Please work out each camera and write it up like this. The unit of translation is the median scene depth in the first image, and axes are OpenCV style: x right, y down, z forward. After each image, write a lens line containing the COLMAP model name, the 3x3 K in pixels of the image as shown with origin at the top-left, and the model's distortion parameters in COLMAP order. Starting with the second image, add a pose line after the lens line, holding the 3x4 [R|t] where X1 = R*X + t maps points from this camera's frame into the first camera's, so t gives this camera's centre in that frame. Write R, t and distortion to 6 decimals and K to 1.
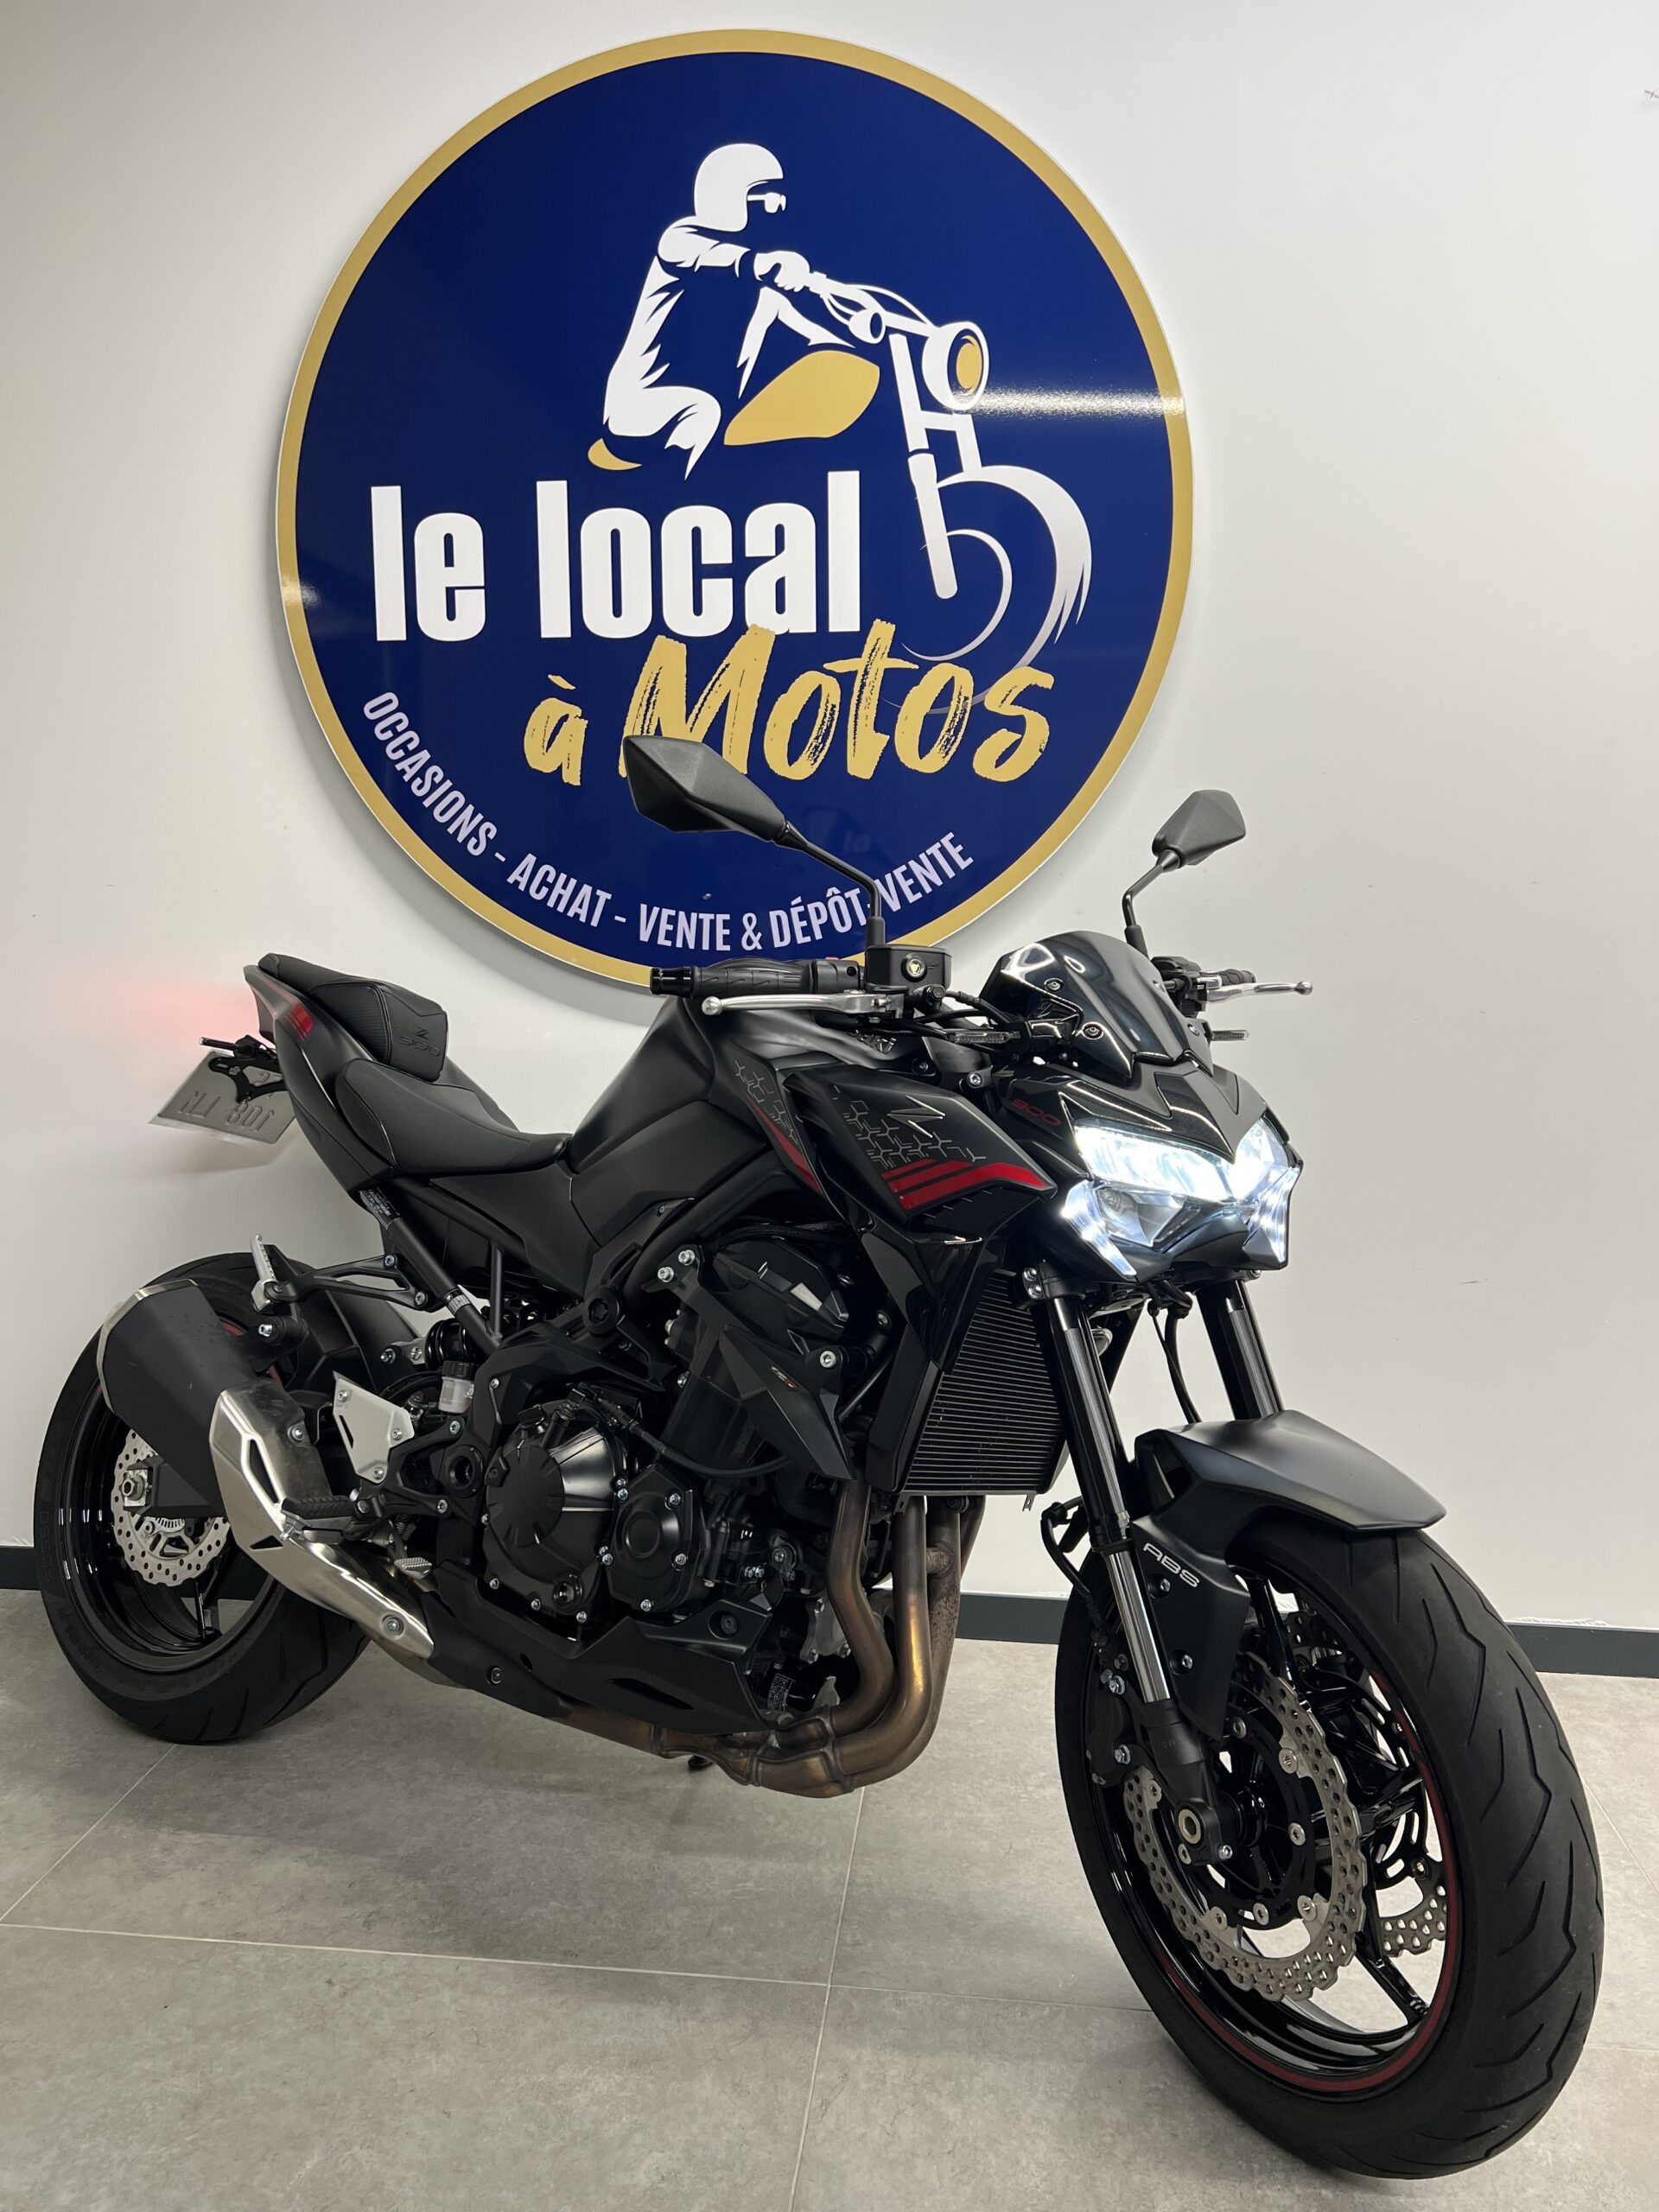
lens RADIAL K [[1664.2, 0, 834.1], [0, 1664.2, 1111.1], [0, 0, 1]] dist [0.049793, -0.062427]
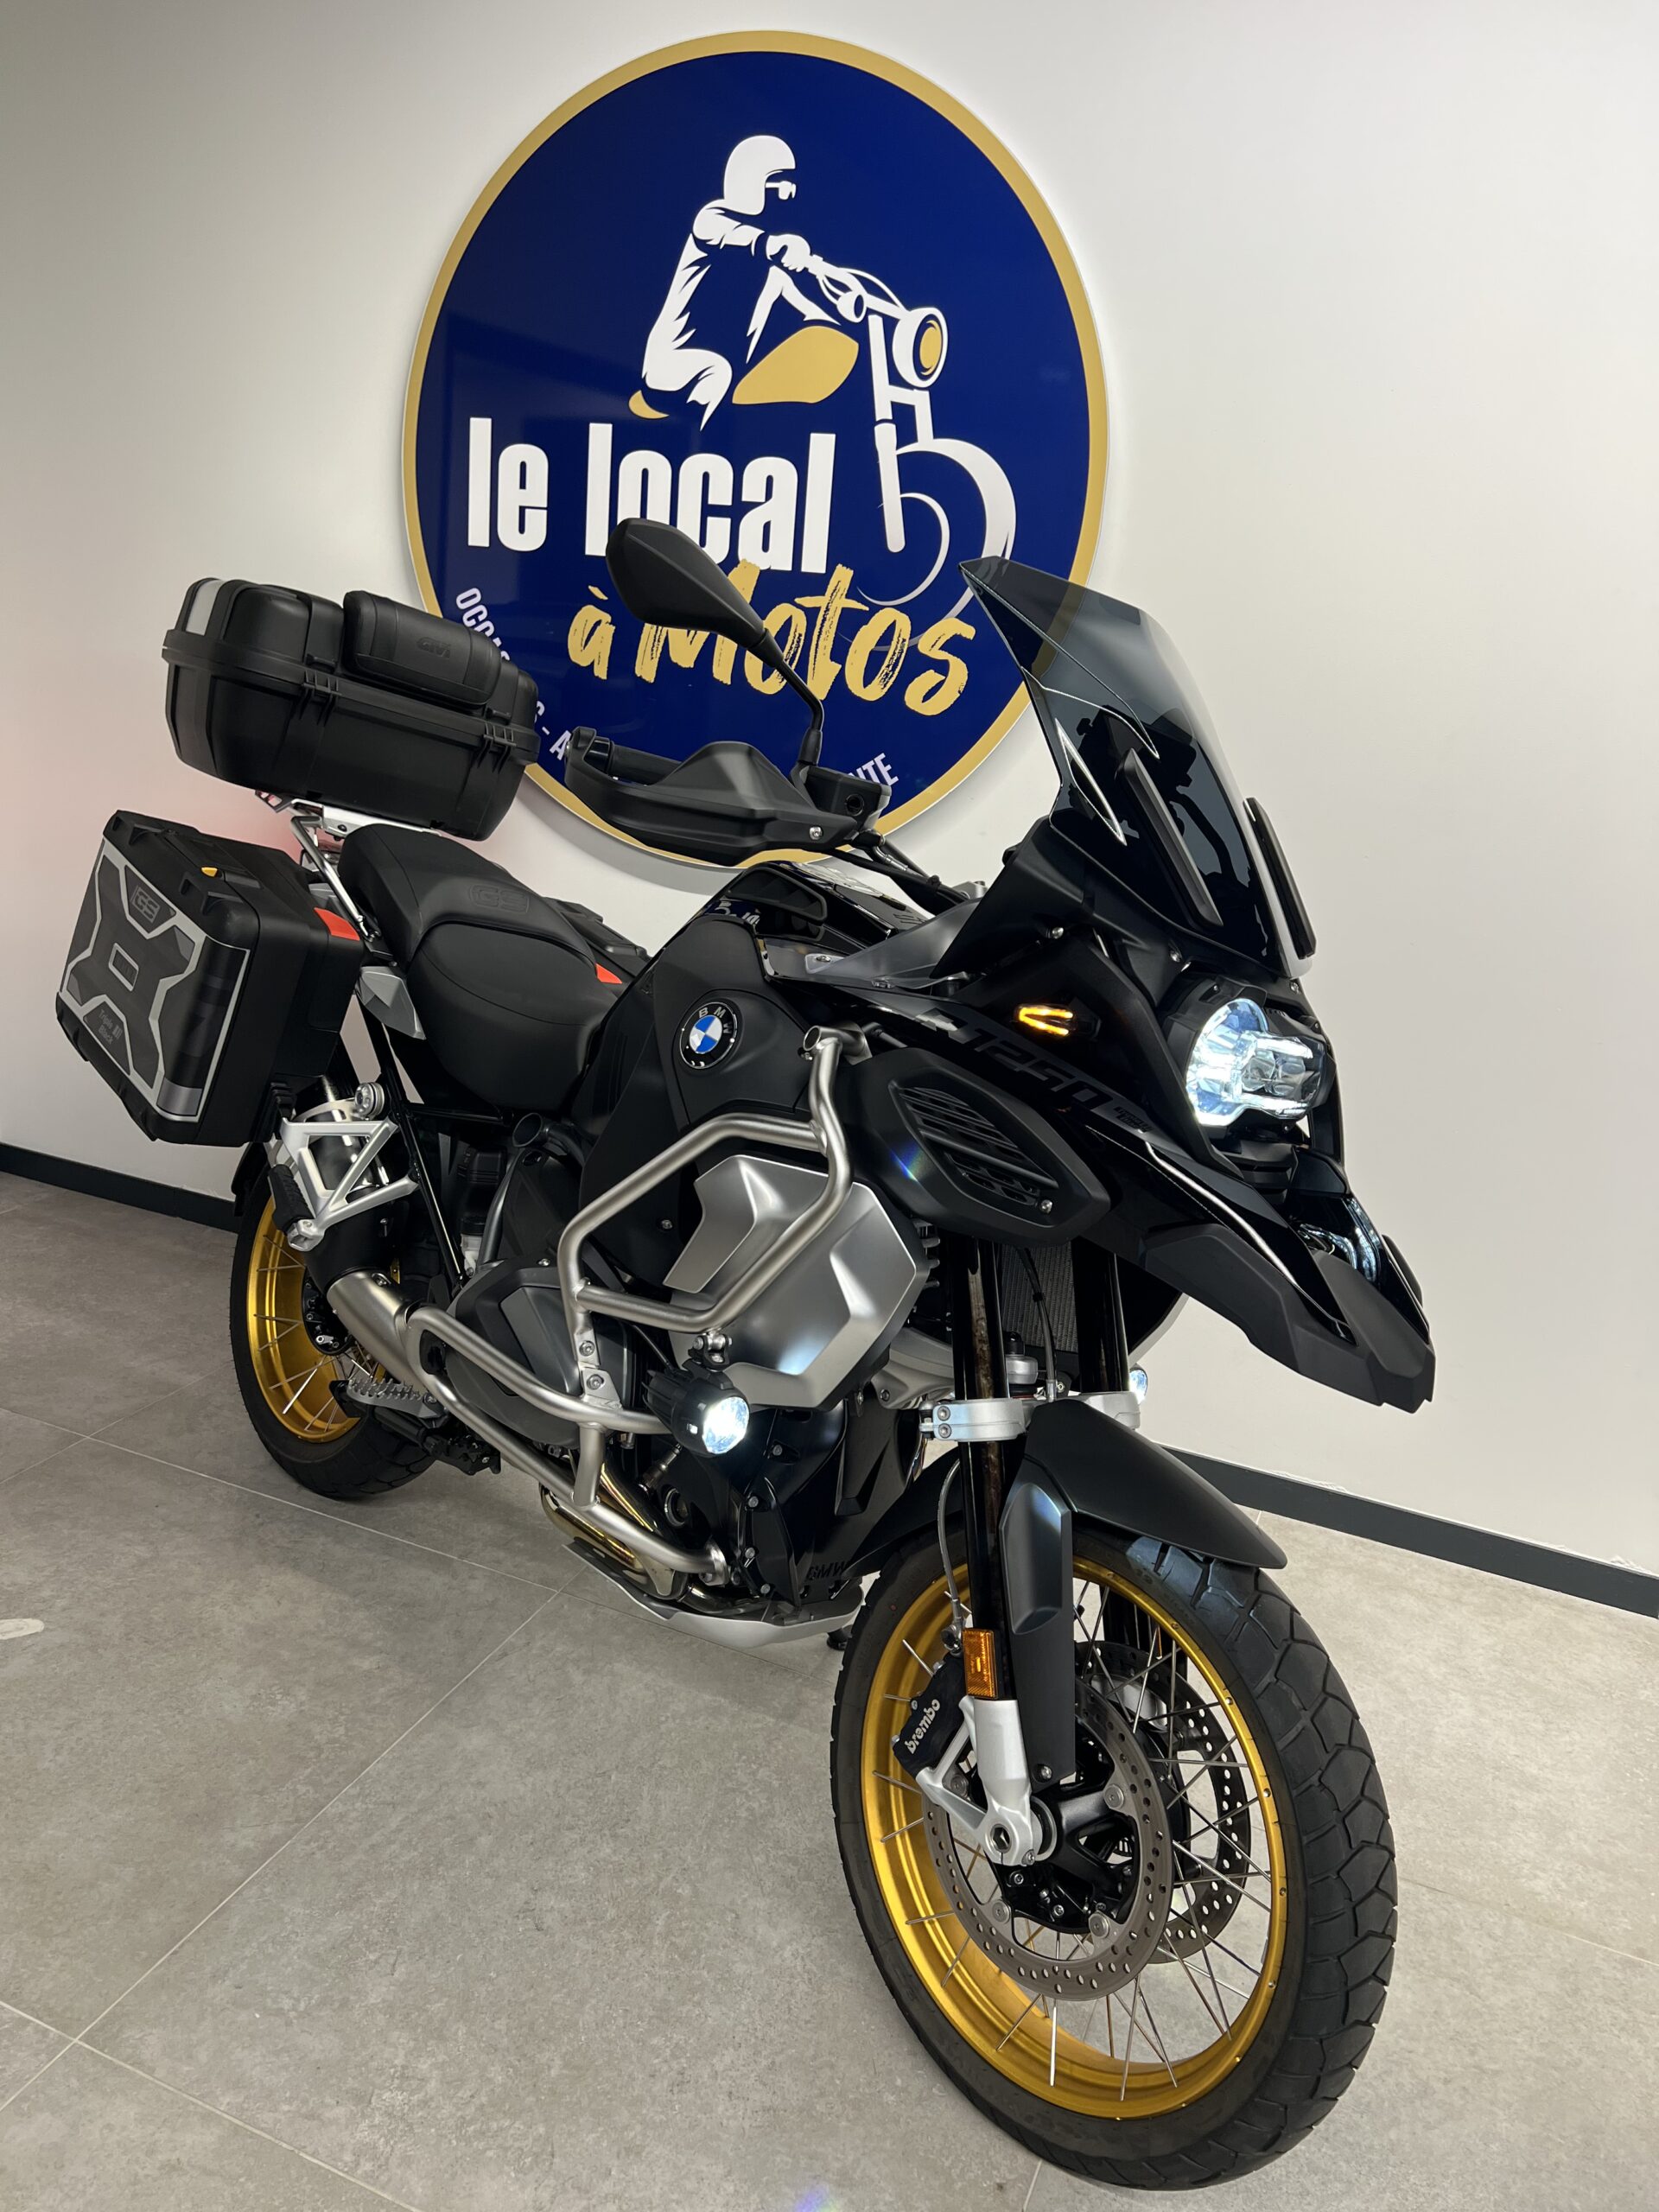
lens RADIAL K [[1664.2, 0, 839.5], [0, 1664.2, 1129.8], [0, 0, 1]] dist [0.049793, -0.062427]
pose [[0.957163, 0.161519, -0.240314, 0.375604], [-0.120280, 0.976757, 0.177424, -0.113042], [0.263386, -0.140919, 0.954343, -0.189430]]
